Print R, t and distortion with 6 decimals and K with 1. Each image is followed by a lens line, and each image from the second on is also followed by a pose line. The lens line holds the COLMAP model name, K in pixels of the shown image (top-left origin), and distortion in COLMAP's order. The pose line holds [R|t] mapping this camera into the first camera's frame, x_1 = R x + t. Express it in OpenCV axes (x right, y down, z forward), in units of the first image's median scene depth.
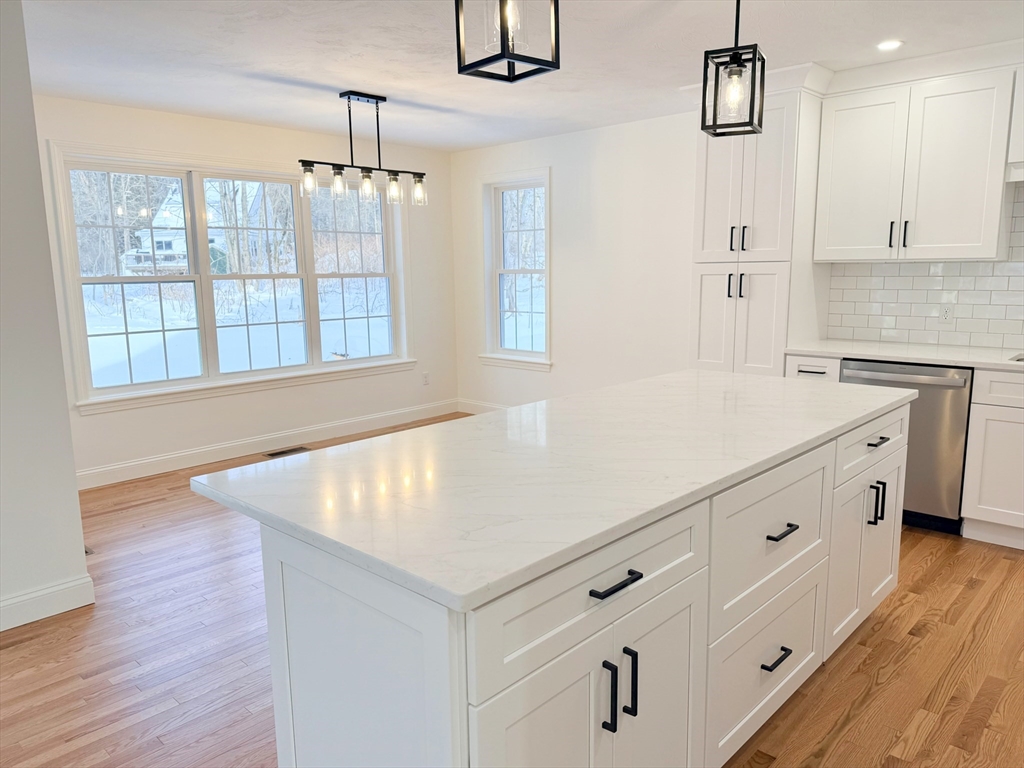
lens RADIAL K [[723.7, 0, 515.7], [0, 723.7, 390.9], [0, 0, 1]] dist [0.044374, -0.019808]
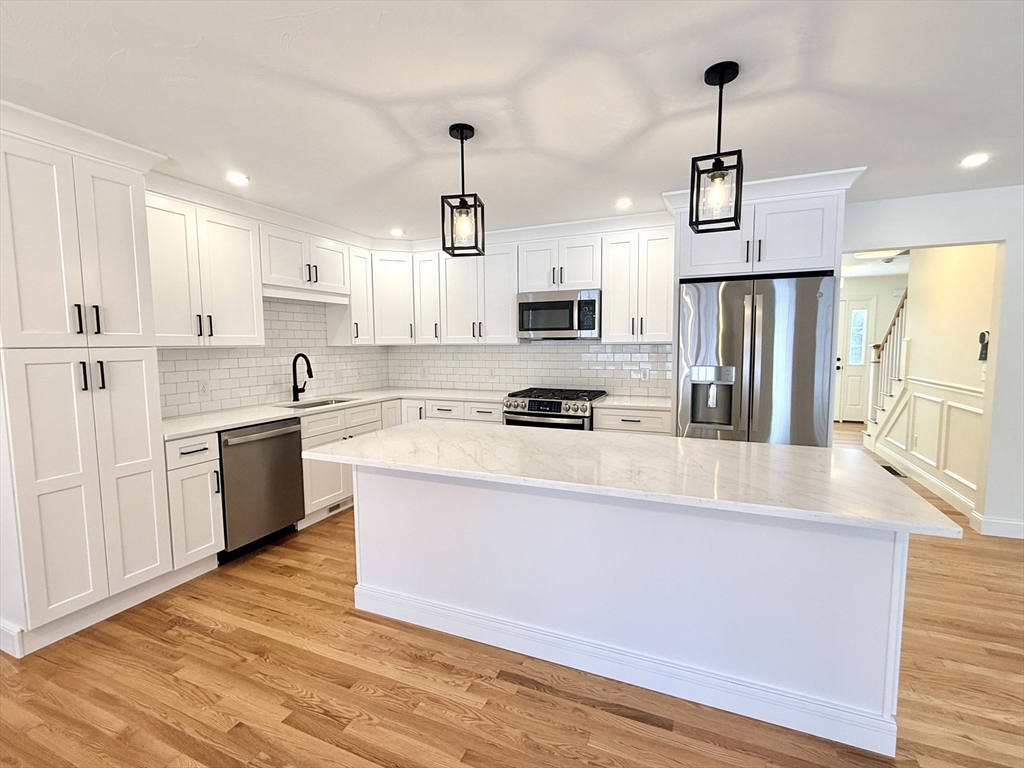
lens RADIAL K [[471.0, 0, 512.8], [0, 471.0, 379.3], [0, 0, 1]] dist [-0.001639, 0.000268]
pose [[-0.337604, -0.058301, 0.939481, -0.317691], [0.175914, 0.976588, 0.123818, -0.109026], [-0.924704, 0.207070, -0.319444, 0.648055]]
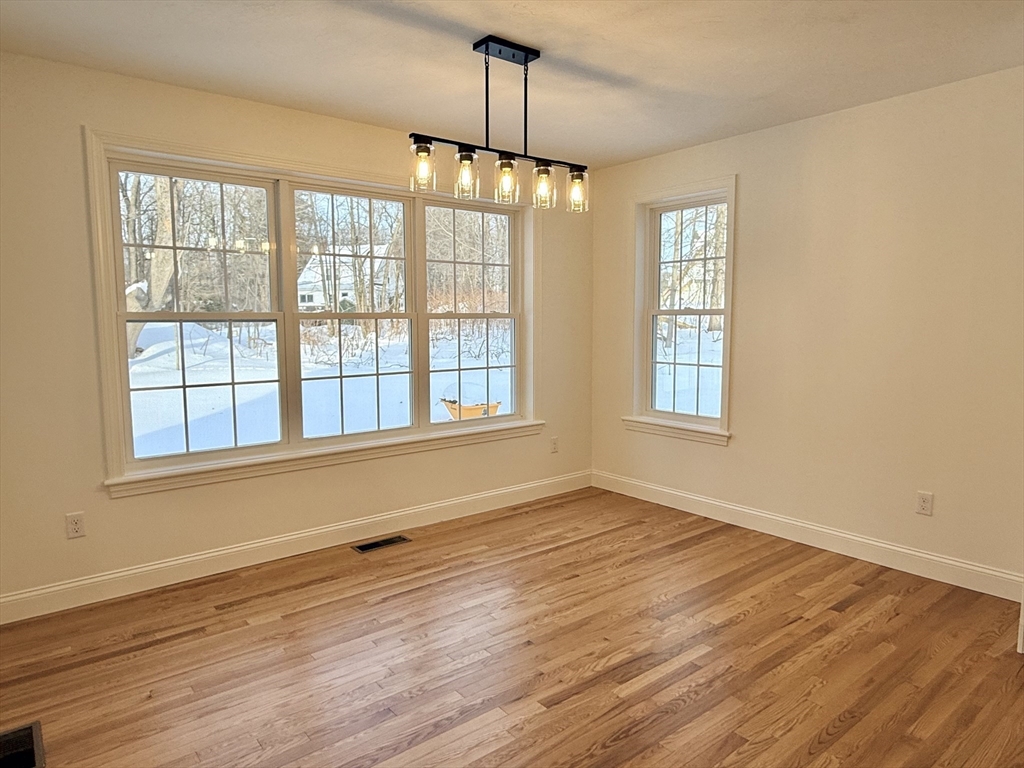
lens RADIAL K [[658.9, 0, 505.0], [0, 658.9, 385.0], [0, 0, 1]] dist [-0.006610, 0.003859]
pose [[0.988634, 0.023140, -0.148549, -0.103785], [-0.033149, 0.997318, -0.065258, -0.048388], [0.146640, 0.069441, 0.986750, 0.385626]]
